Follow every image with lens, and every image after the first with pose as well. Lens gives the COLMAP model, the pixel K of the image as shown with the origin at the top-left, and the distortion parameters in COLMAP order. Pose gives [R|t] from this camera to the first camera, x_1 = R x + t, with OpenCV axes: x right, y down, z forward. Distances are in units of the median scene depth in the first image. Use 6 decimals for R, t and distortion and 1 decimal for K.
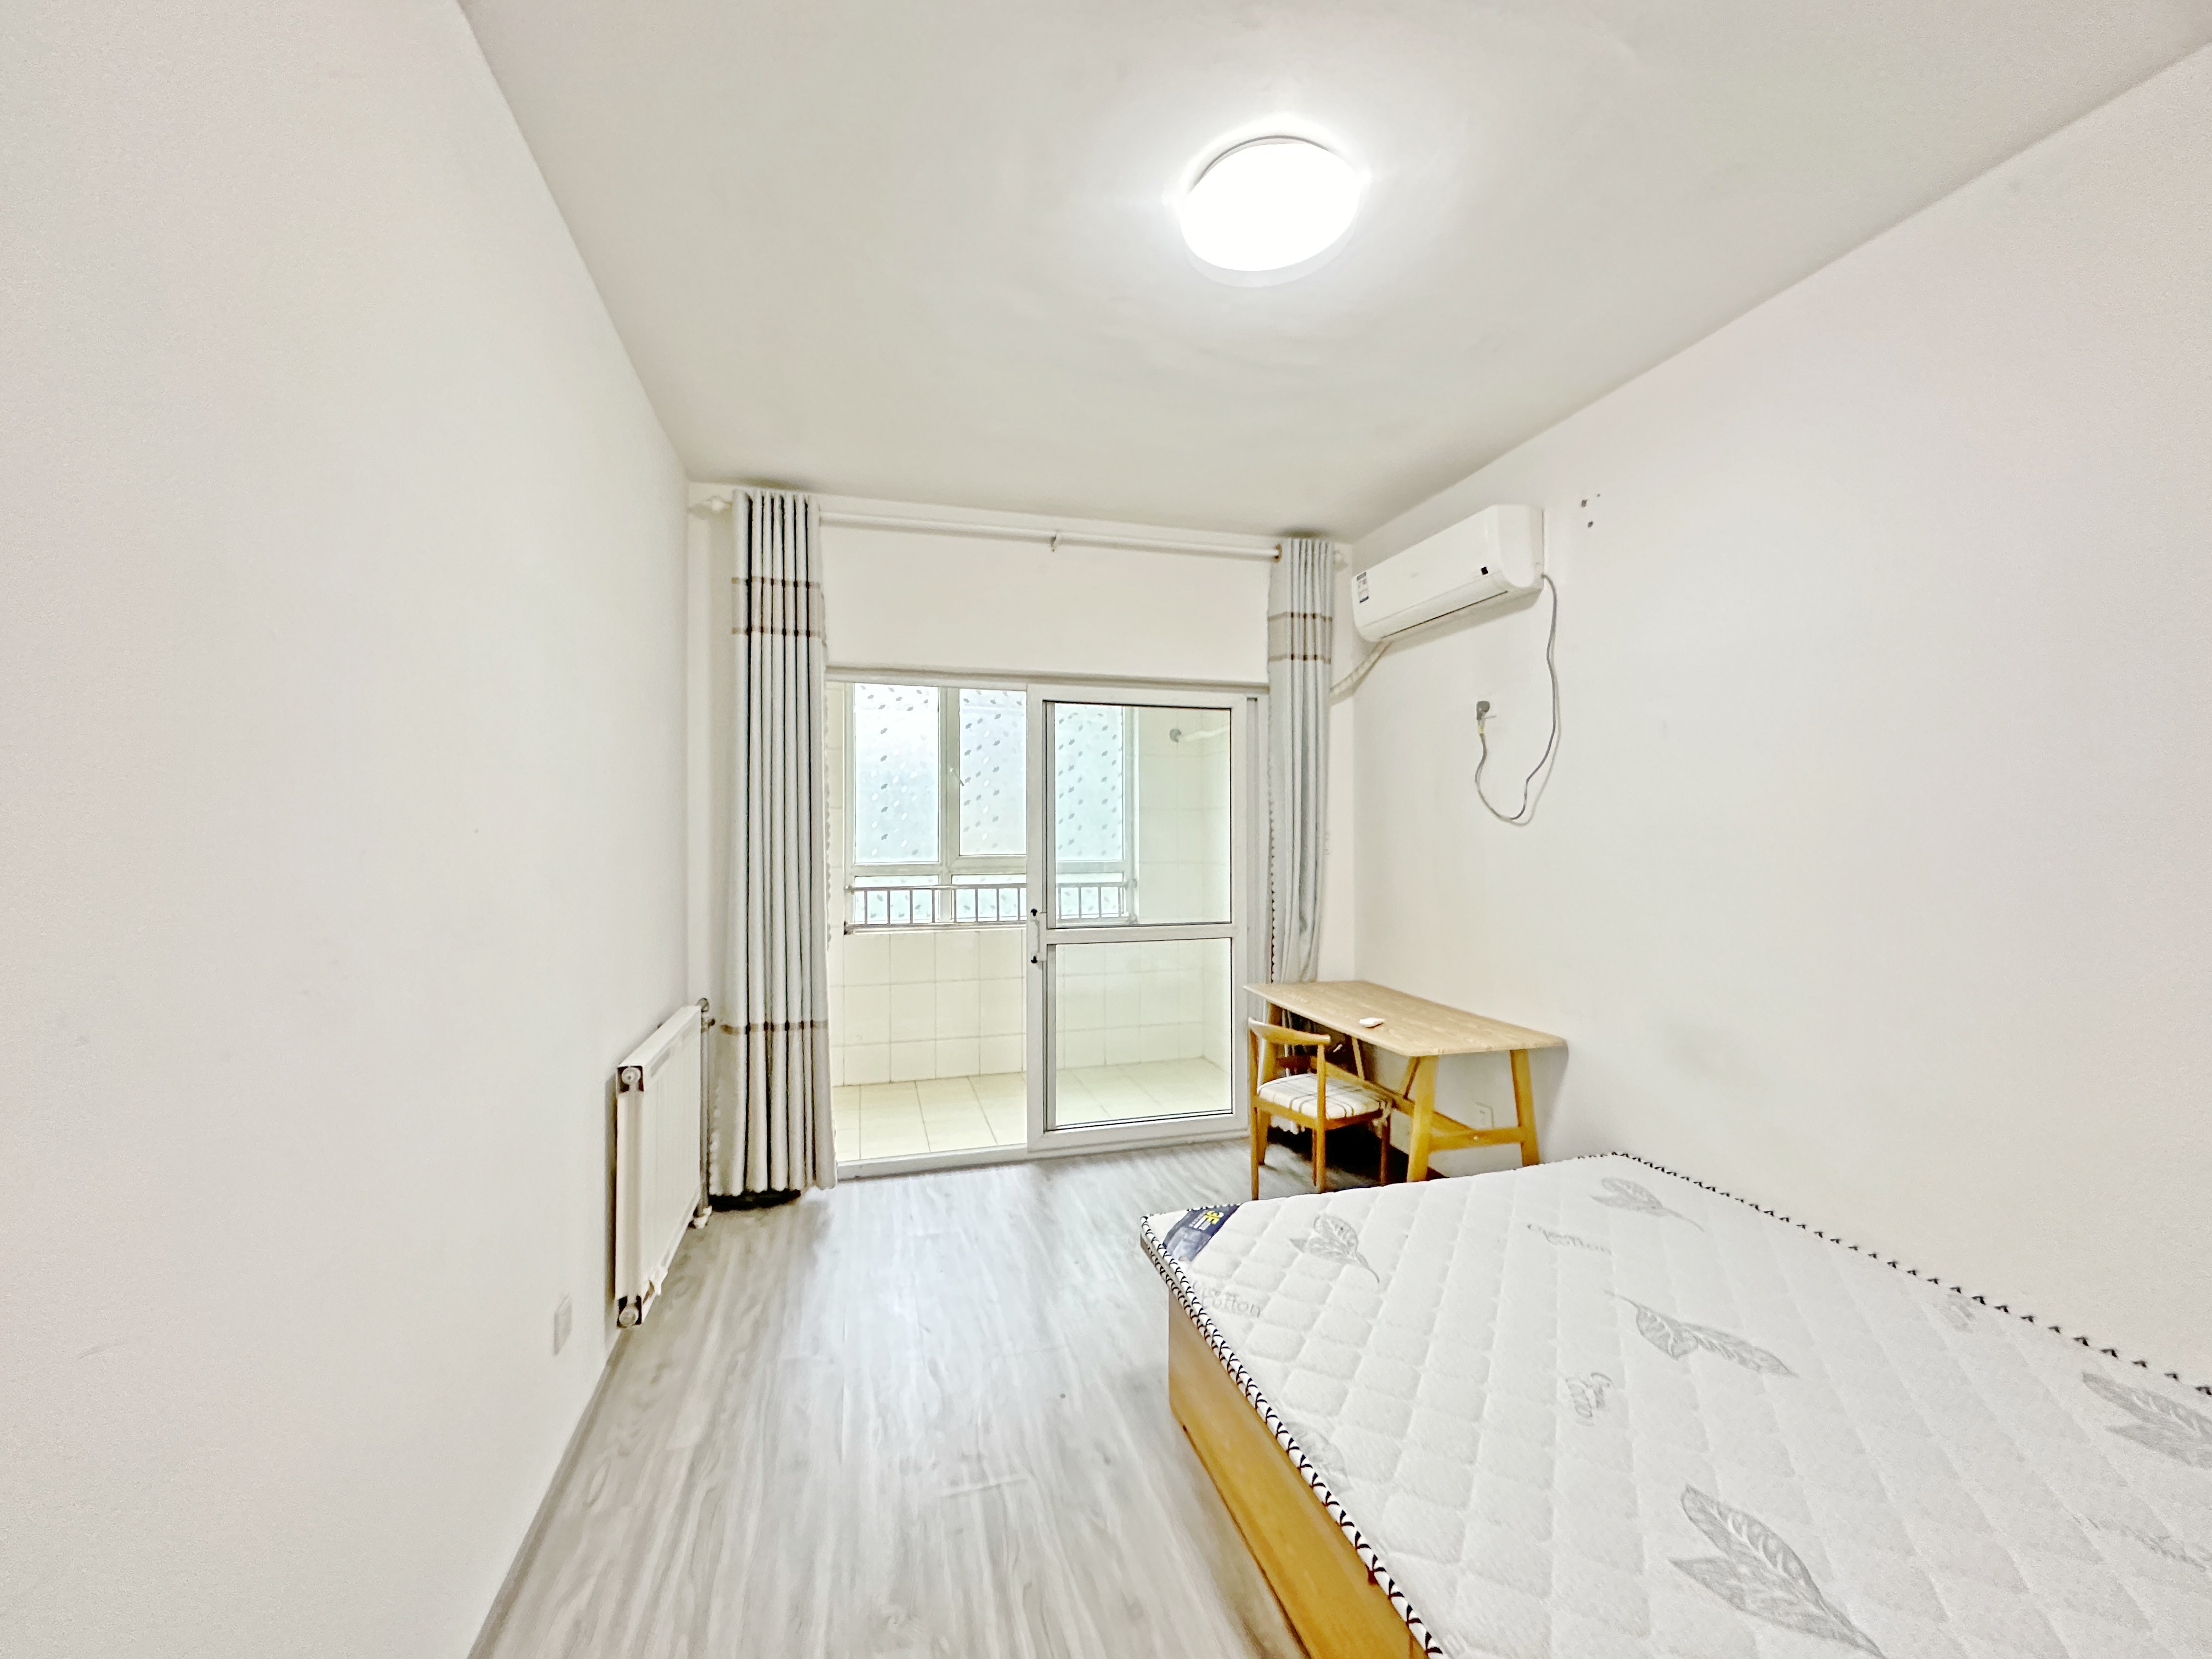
lens RADIAL K [[892.6, 0, 1099.1], [0, 892.6, 827.3], [0, 0, 1]] dist [-0.001711, 0.000916]
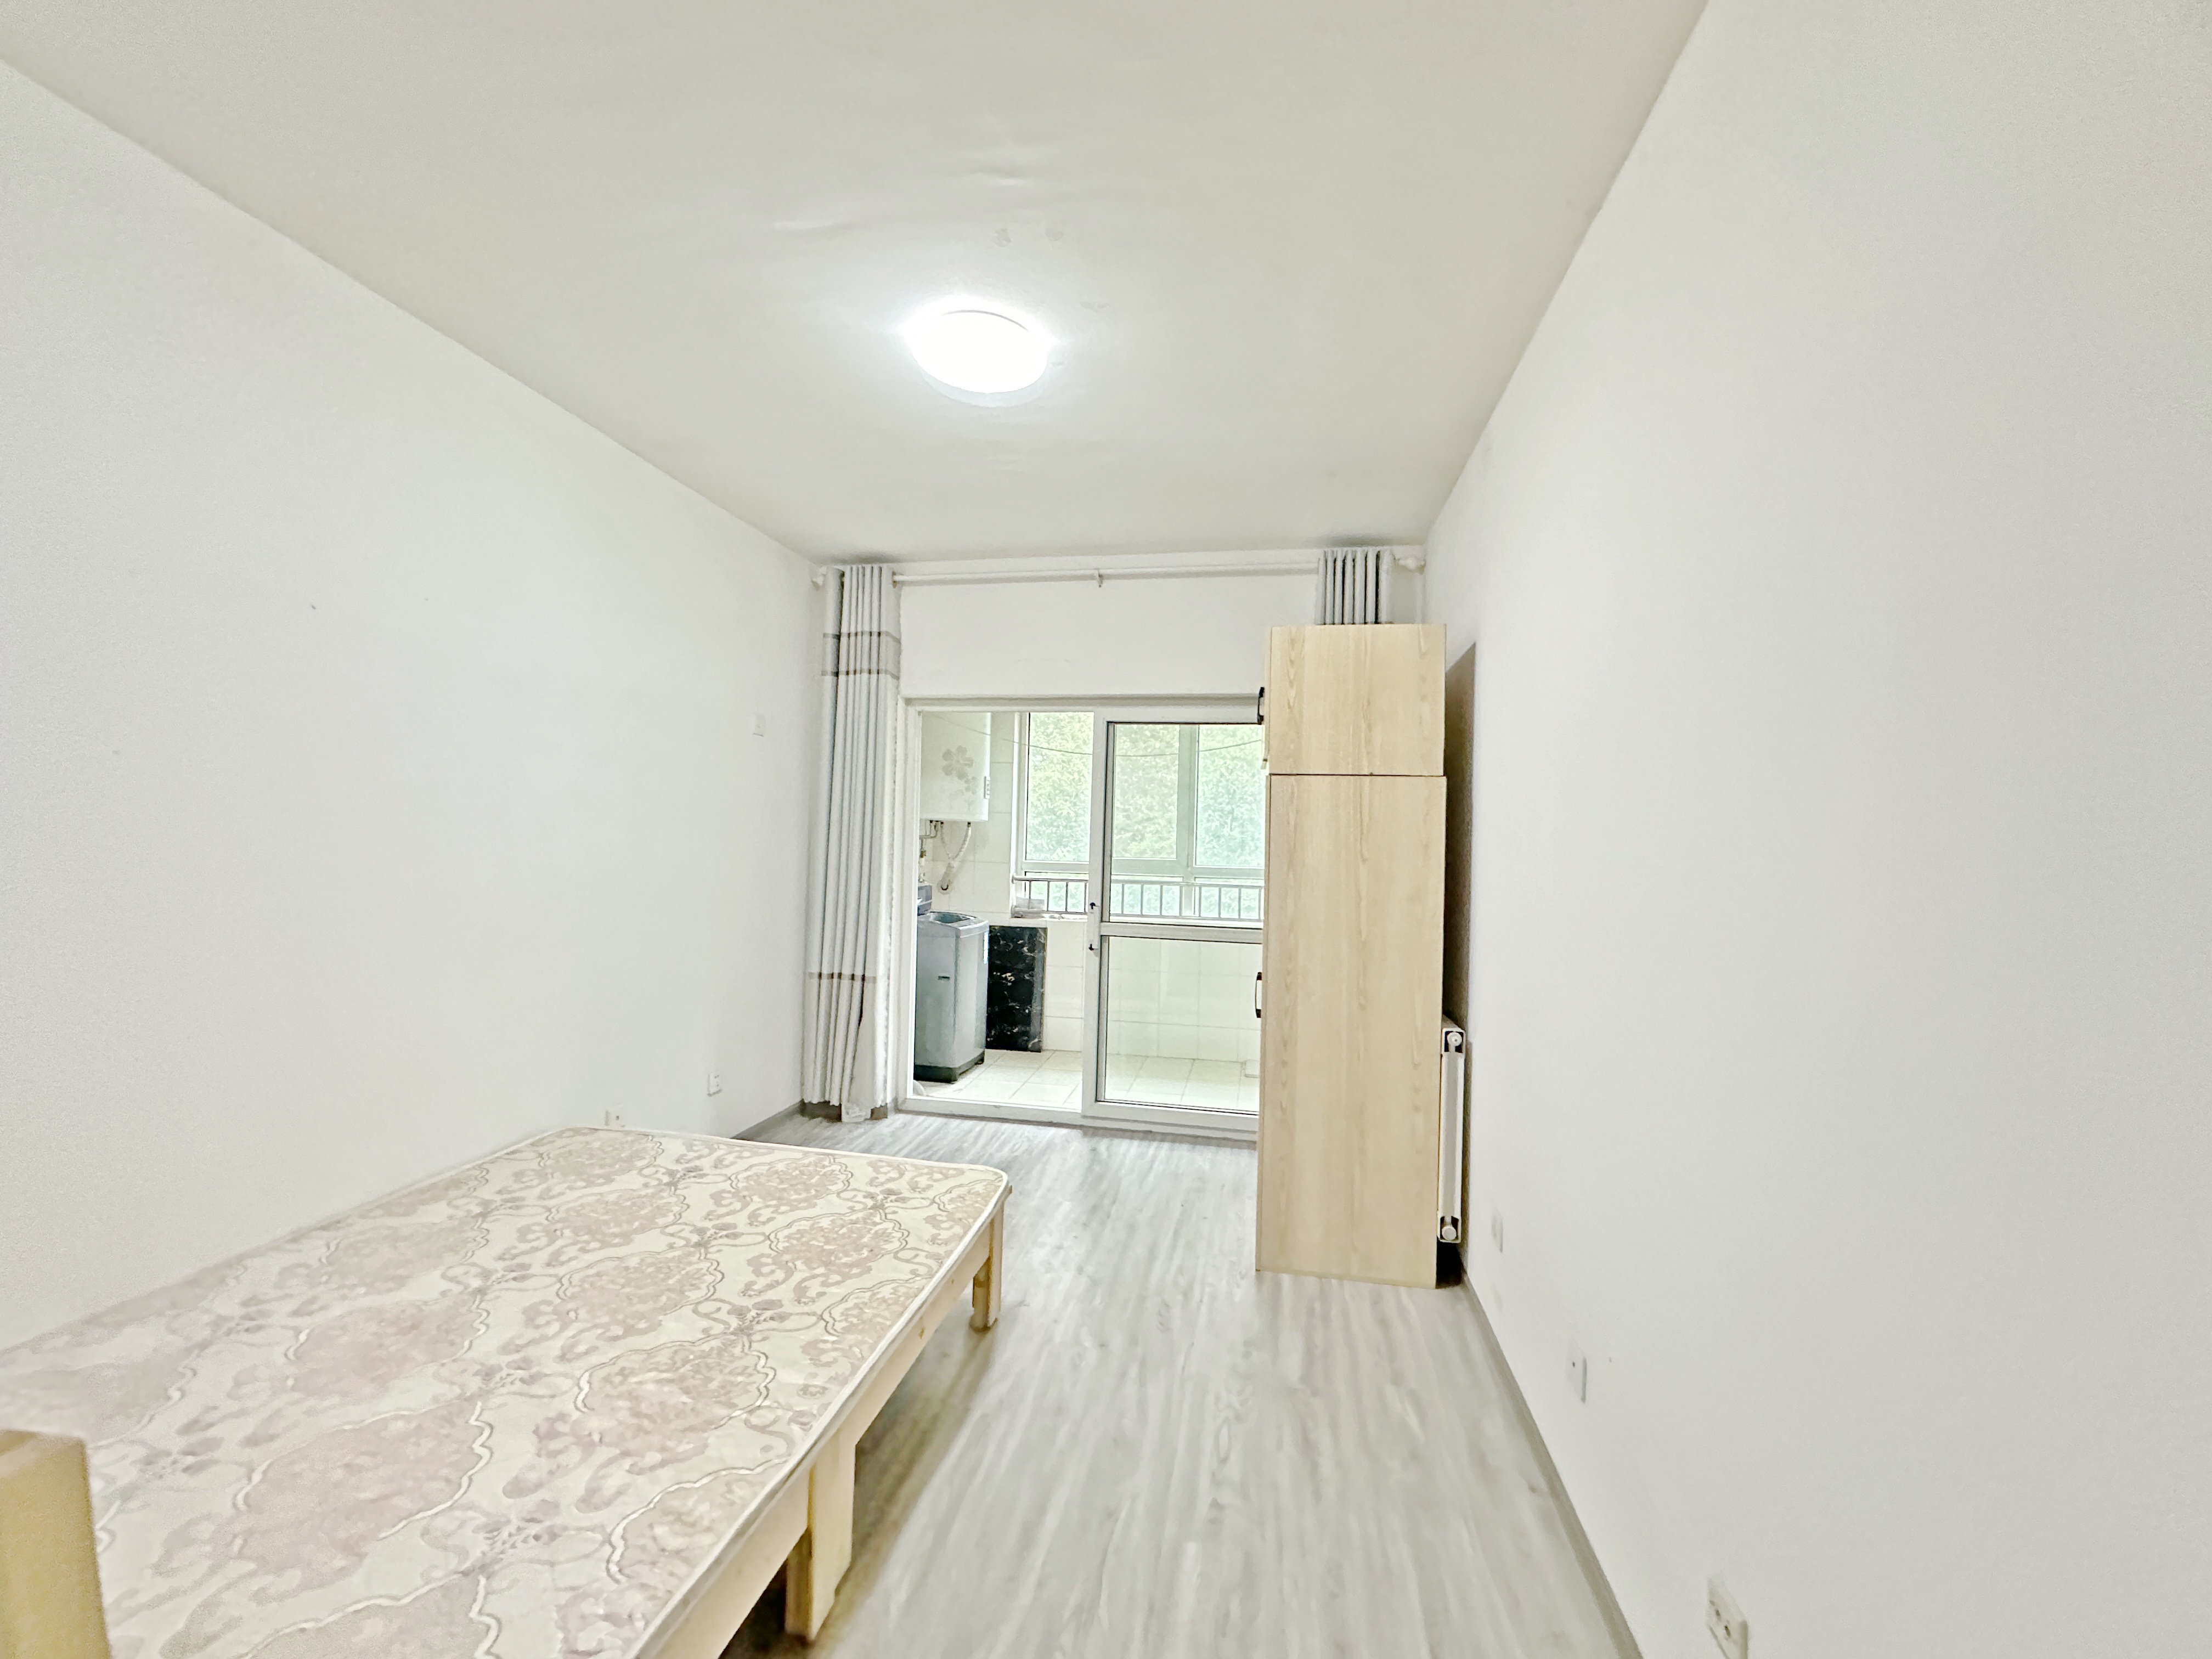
lens RADIAL K [[892.6, 0, 1123.9], [0, 892.6, 822.6], [0, 0, 1]] dist [-0.001711, 0.000916]
pose [[0.906210, 0.017304, -0.422474, 0.553169], [-0.026734, 0.999508, -0.016406, 0.009104], [0.421982, 0.026161, 0.906227, -0.004686]]
